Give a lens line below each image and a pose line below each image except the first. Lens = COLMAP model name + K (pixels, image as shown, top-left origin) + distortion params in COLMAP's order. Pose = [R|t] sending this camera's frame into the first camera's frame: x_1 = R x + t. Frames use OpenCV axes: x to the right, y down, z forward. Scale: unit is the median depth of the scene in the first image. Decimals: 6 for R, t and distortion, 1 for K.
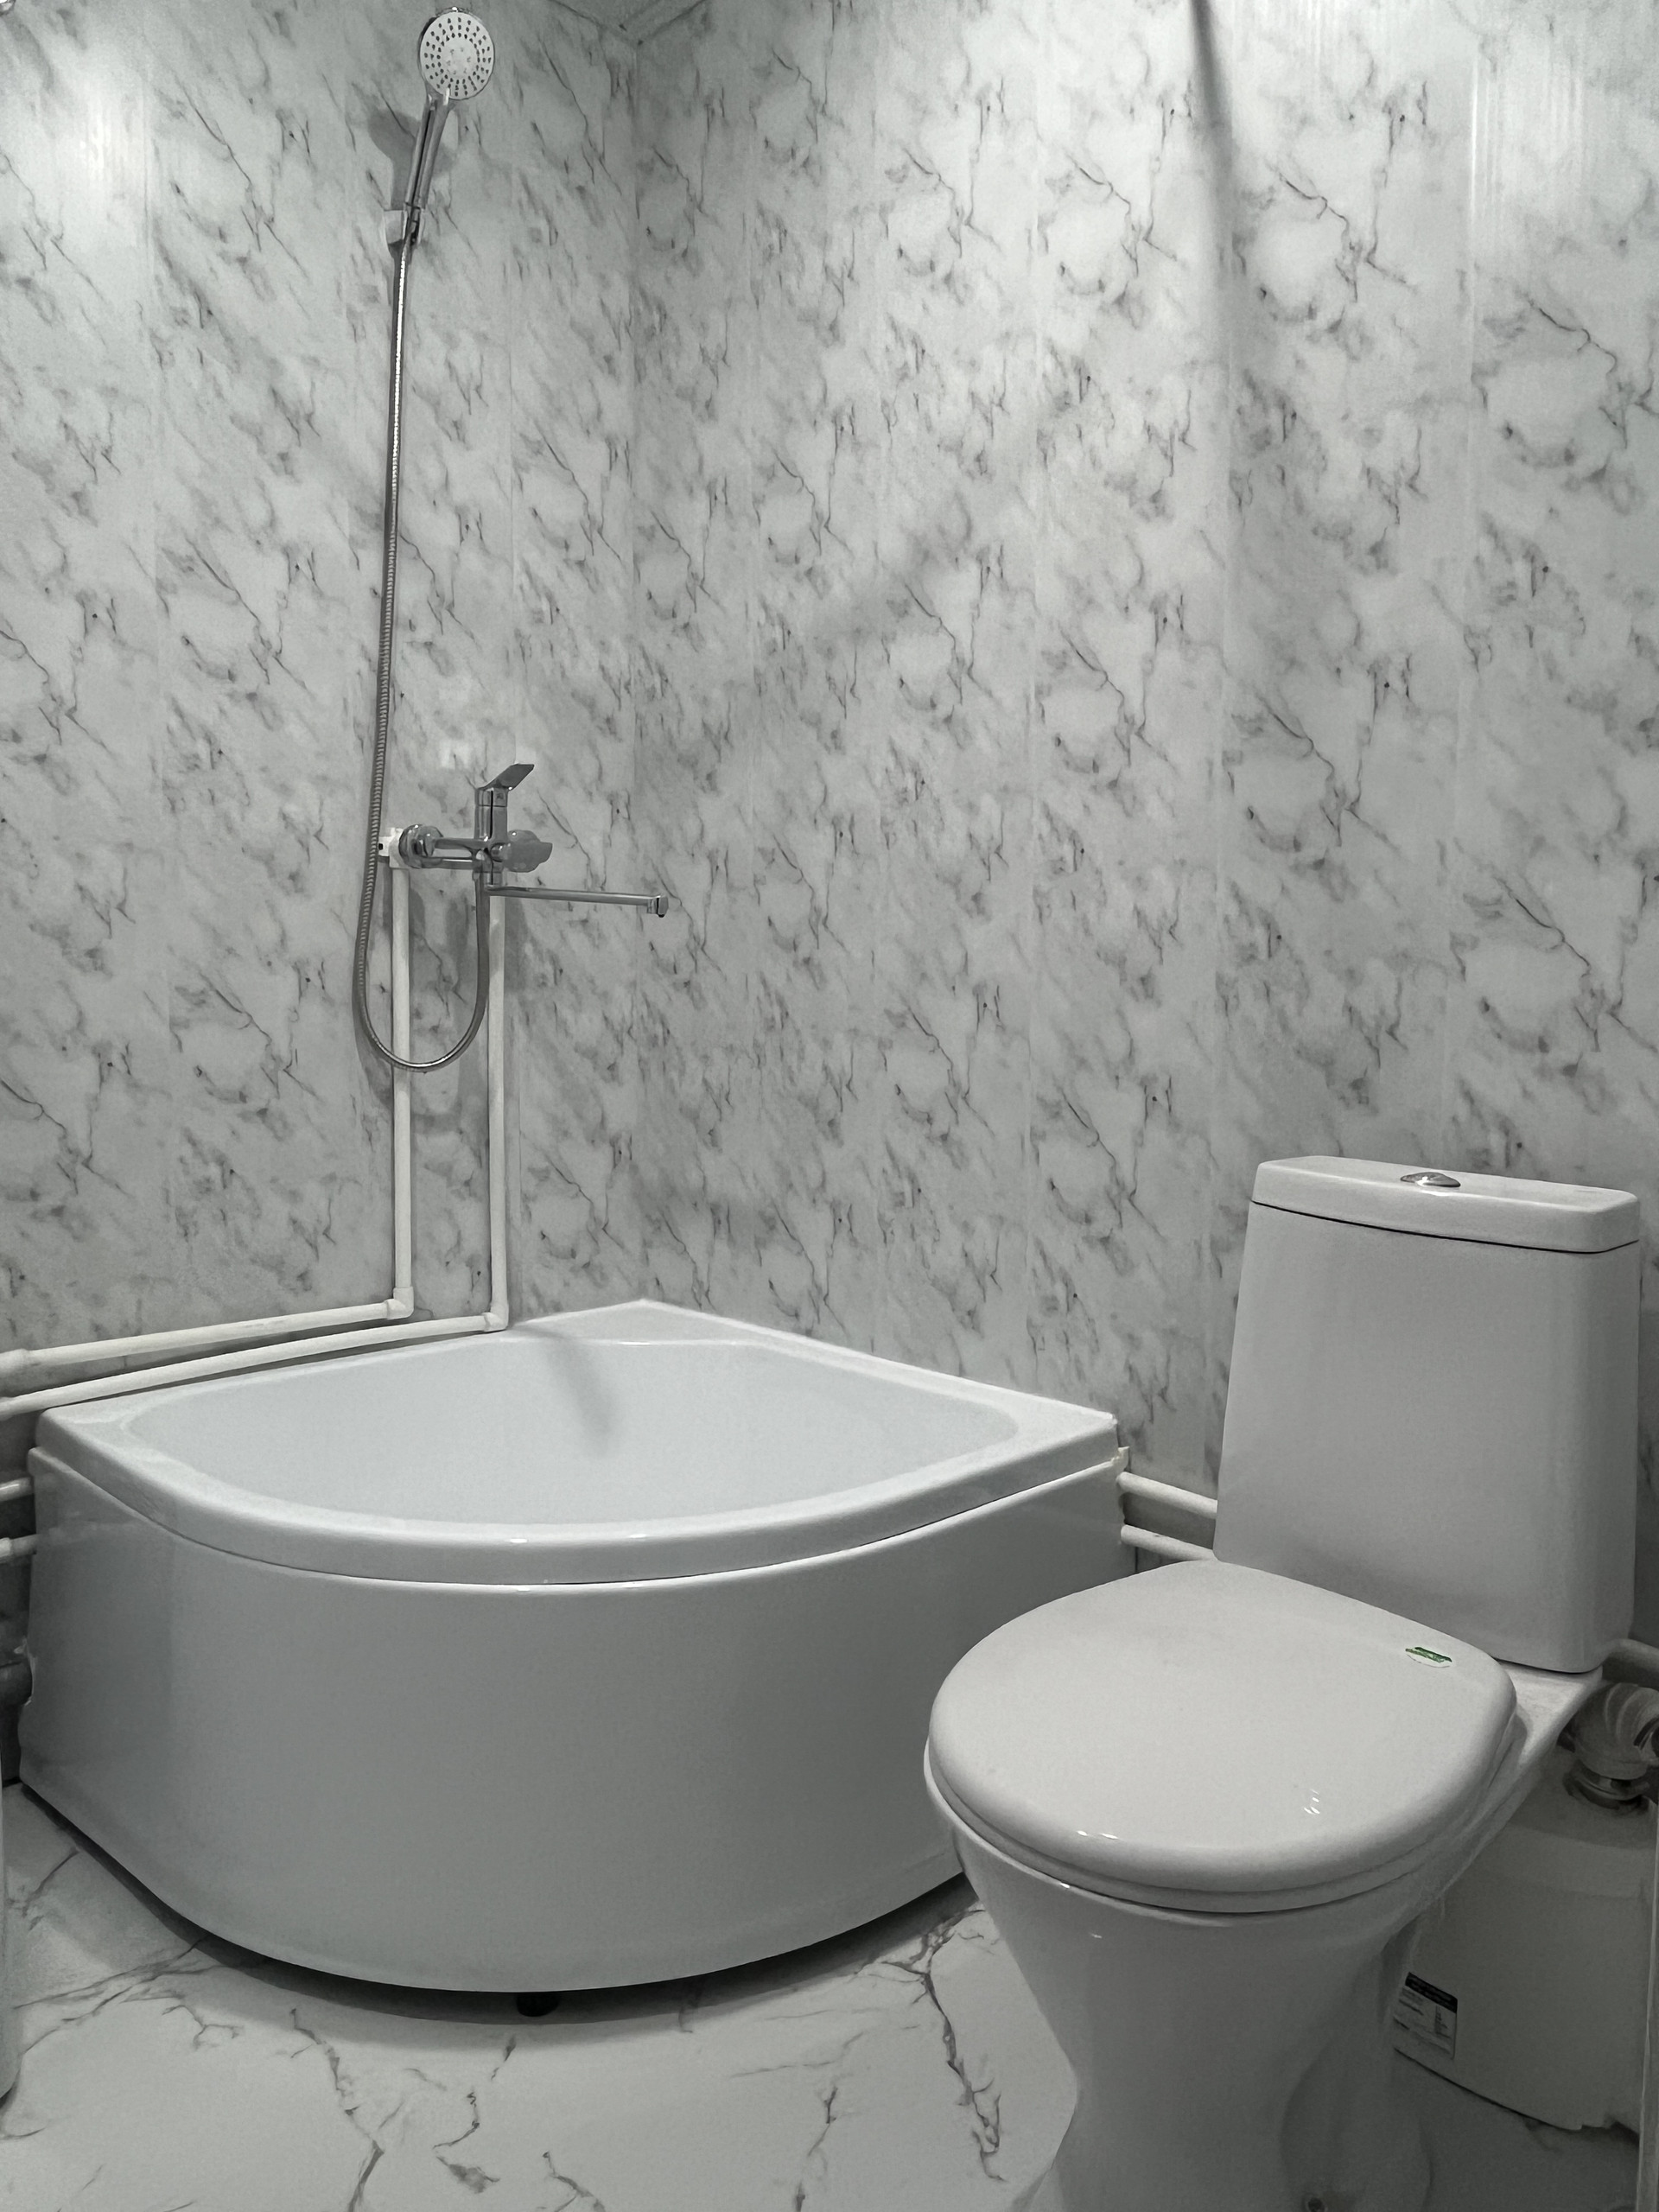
lens RADIAL K [[1493.2, 0, 826.5], [0, 1493.2, 1110.2], [0, 0, 1]] dist [0.000202, -0.006697]
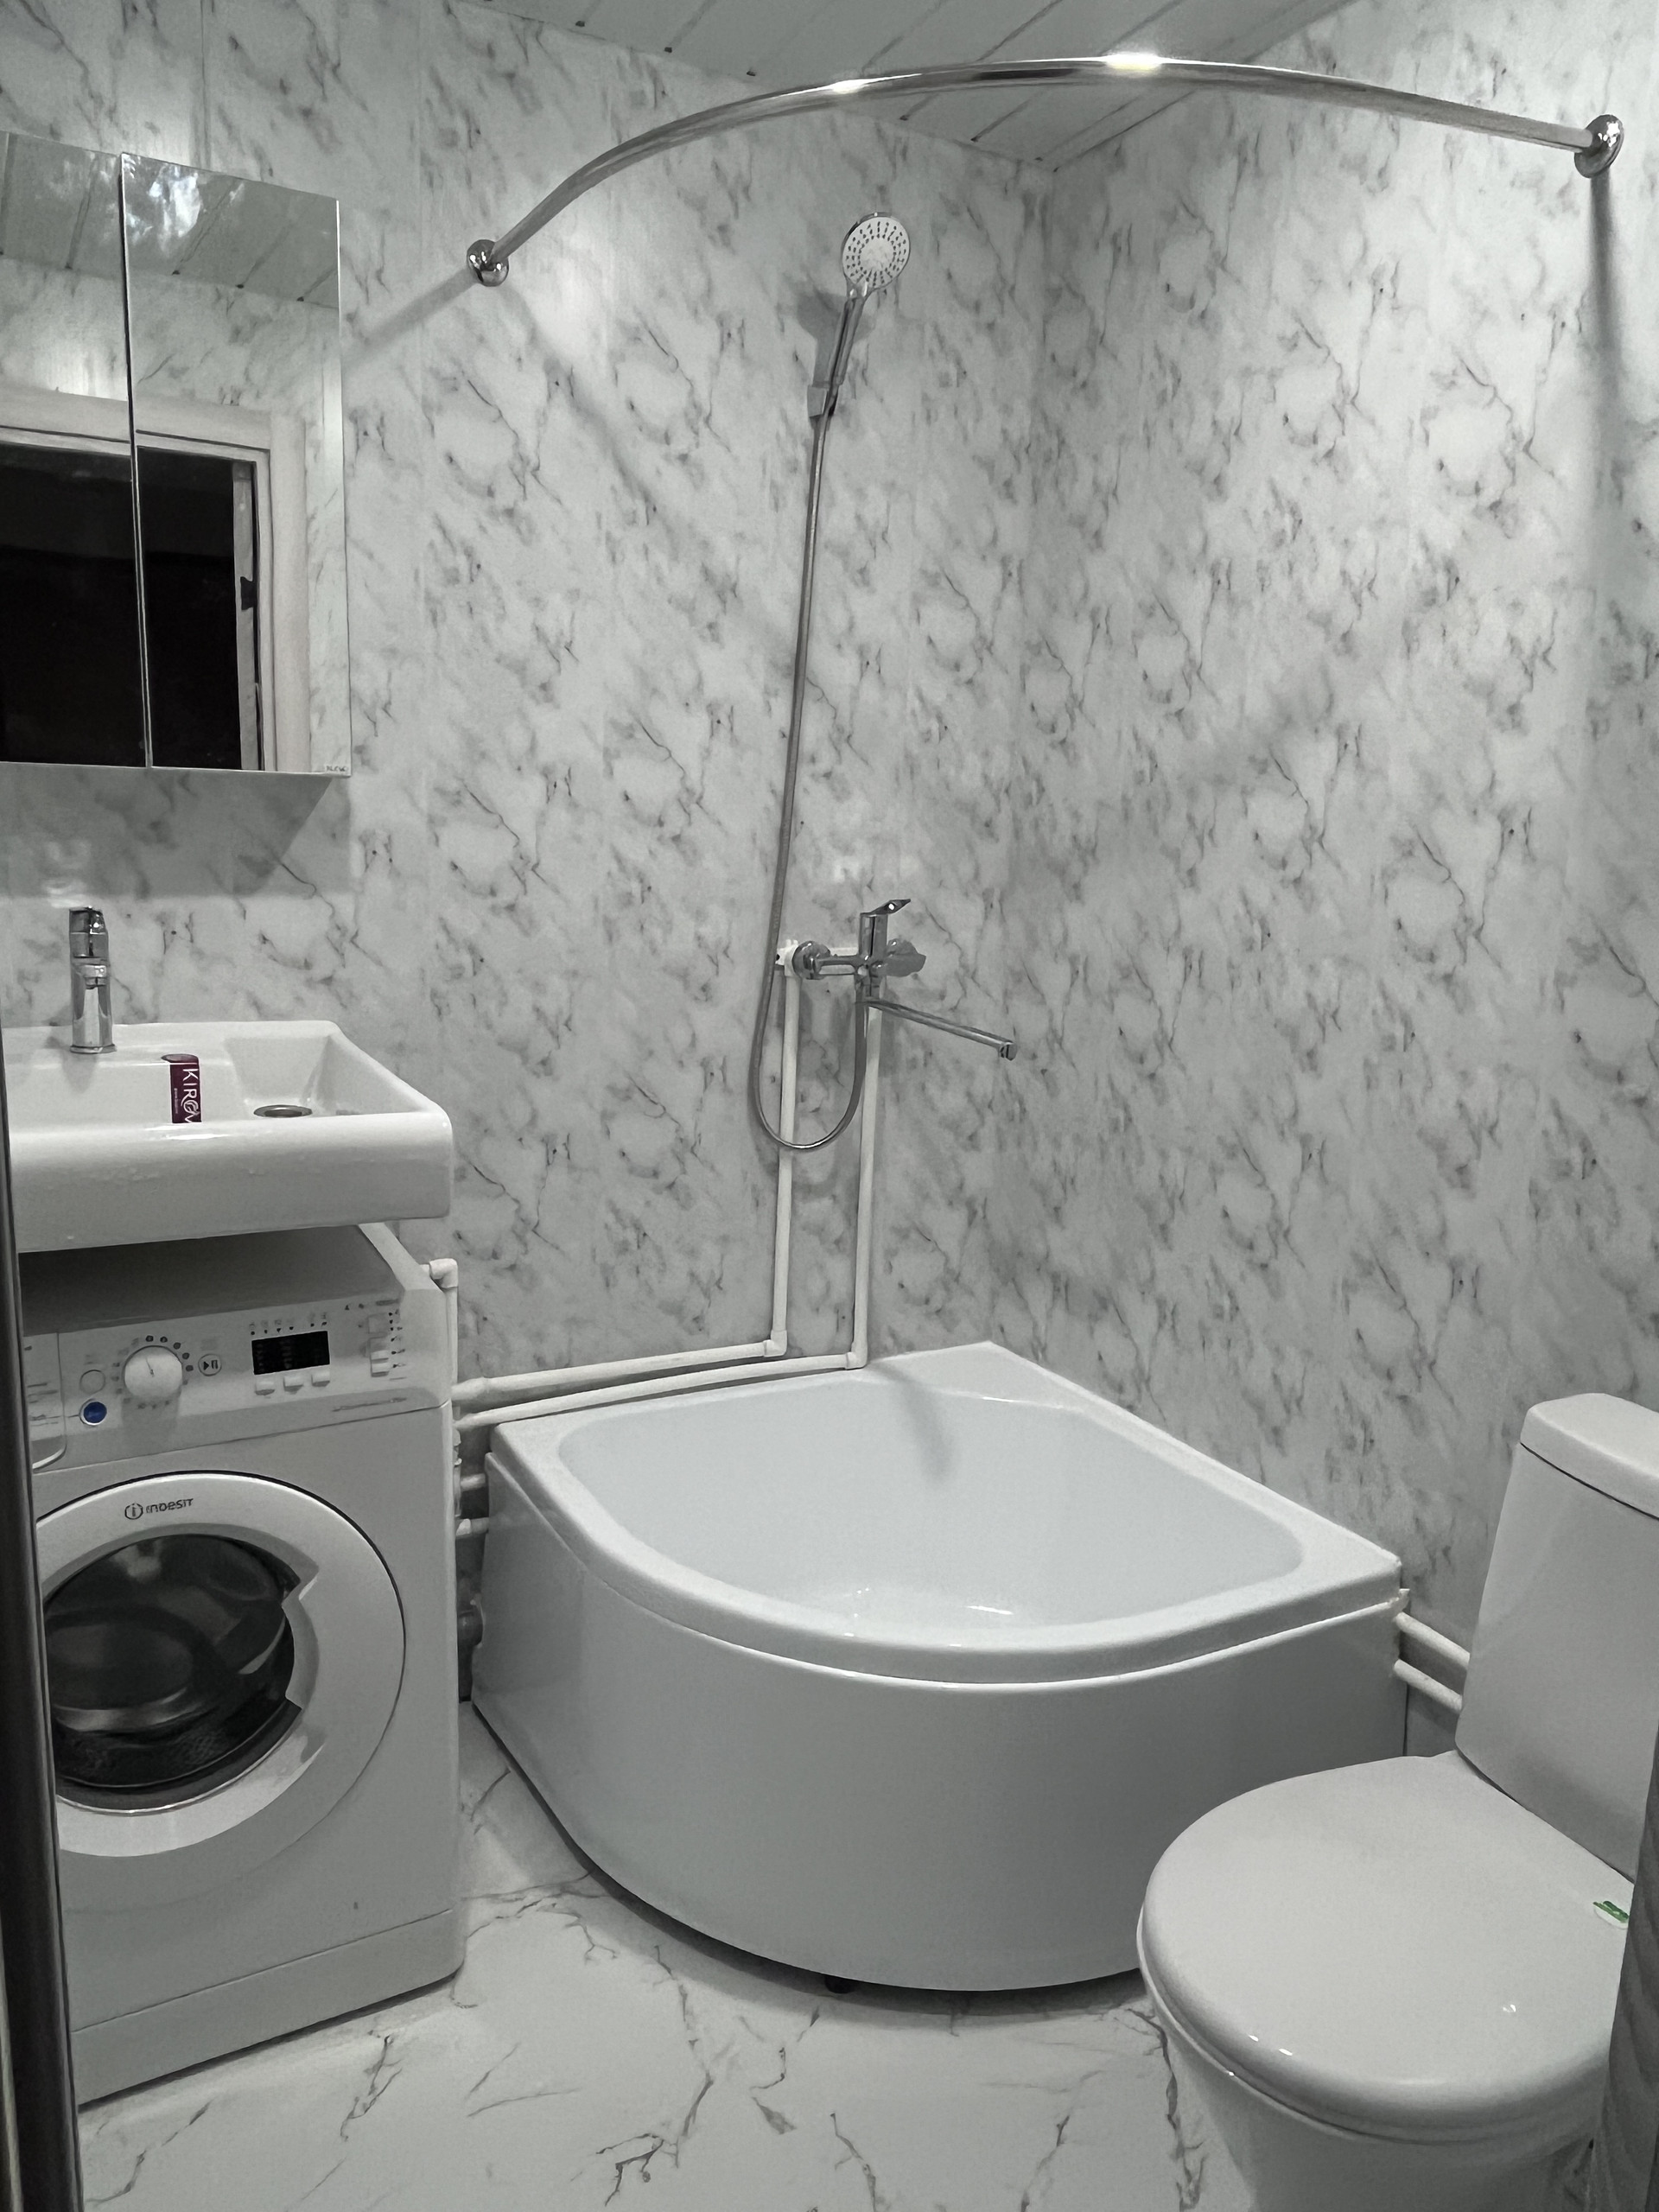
lens RADIAL K [[1493.2, 0, 826.5], [0, 1493.2, 1110.2], [0, 0, 1]] dist [0.000202, -0.006697]
pose [[0.961656, 0.075930, -0.263539, 0.050431], [-0.051291, 0.993749, 0.099153, -0.182584], [0.269421, -0.081834, 0.959539, -0.103576]]
